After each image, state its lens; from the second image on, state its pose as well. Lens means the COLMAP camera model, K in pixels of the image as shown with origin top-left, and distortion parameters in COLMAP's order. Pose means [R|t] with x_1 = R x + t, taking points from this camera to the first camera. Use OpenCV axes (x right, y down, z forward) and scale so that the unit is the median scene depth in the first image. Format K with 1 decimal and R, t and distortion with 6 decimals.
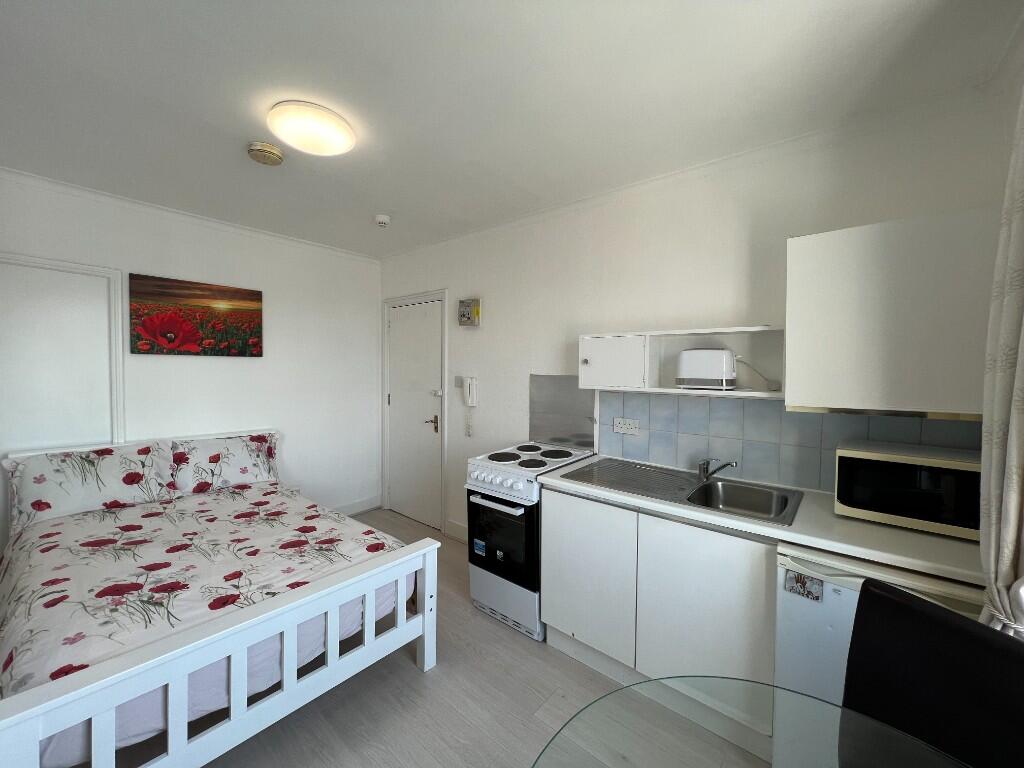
lens RADIAL K [[408.6, 0, 509.1], [0, 408.6, 377.5], [0, 0, 1]] dist [0.000226, -0.000259]
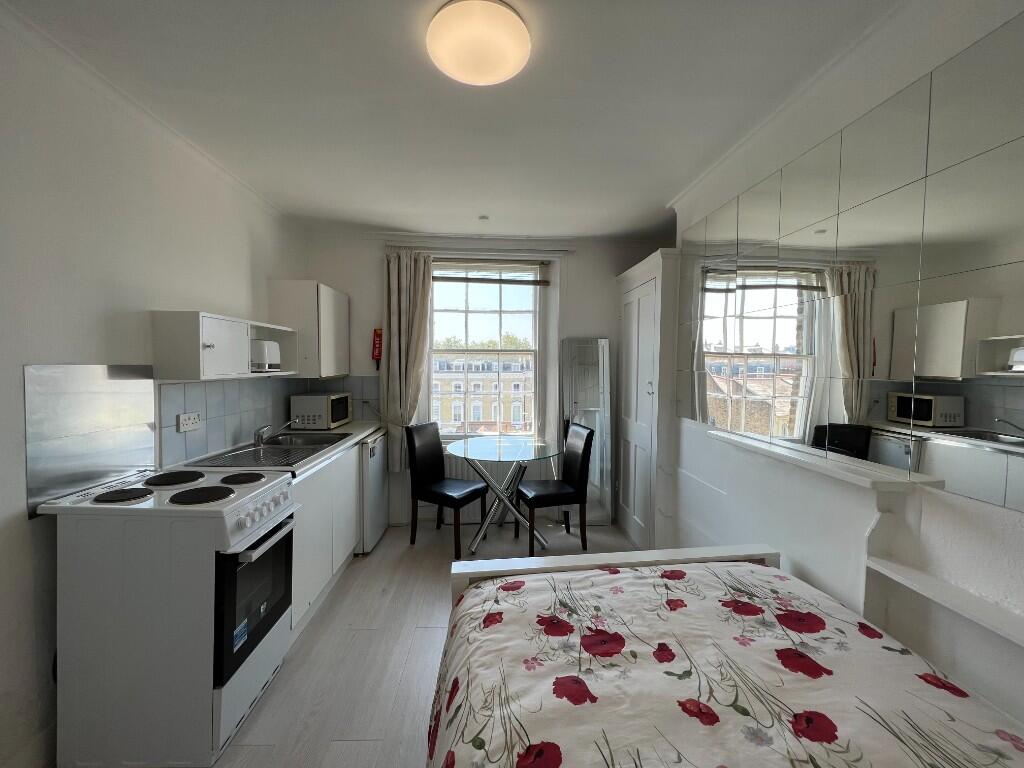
lens RADIAL K [[409.5, 0, 511.8], [0, 409.5, 378.9], [0, 0, 1]] dist [-0.001946, 0.000002]
pose [[-0.702751, -0.034151, 0.710615, -0.597432], [0.018212, 0.997656, 0.065956, -0.015467], [-0.711202, 0.059293, -0.700482, 1.053994]]
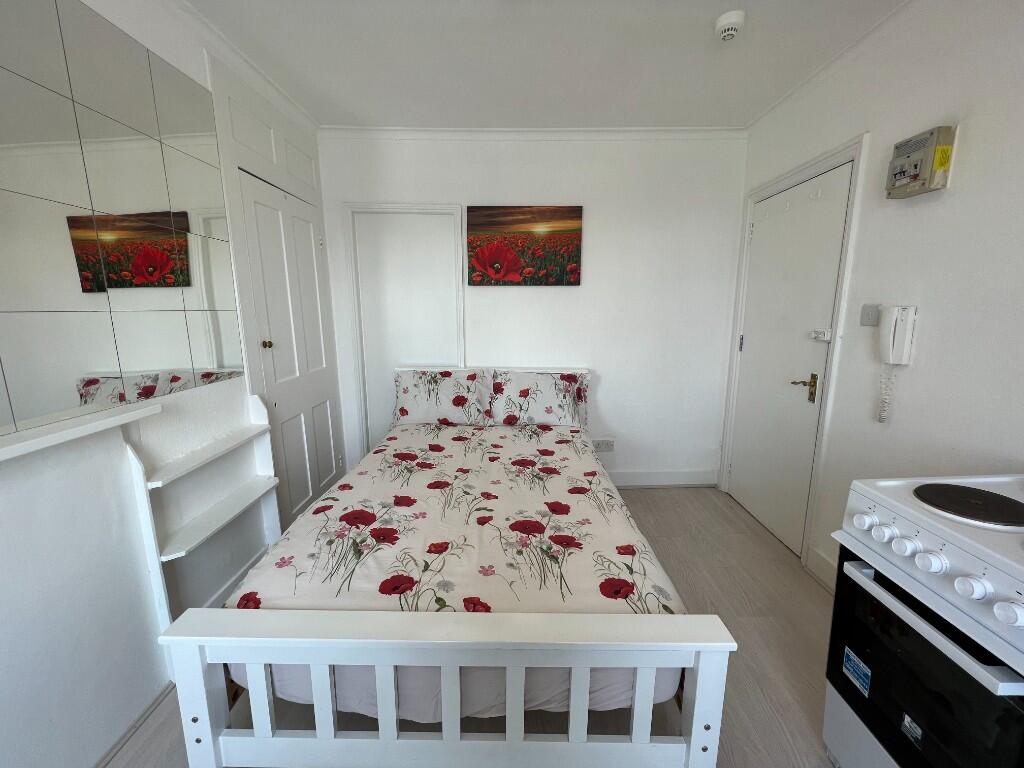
lens RADIAL K [[409.5, 0, 509.2], [0, 409.5, 380.6], [0, 0, 1]] dist [-0.001946, 0.000002]
pose [[0.633465, 0.125974, -0.763448, -0.007707], [-0.010669, 0.987987, 0.154171, 0.020887], [0.773698, -0.089517, 0.627199, 0.373778]]
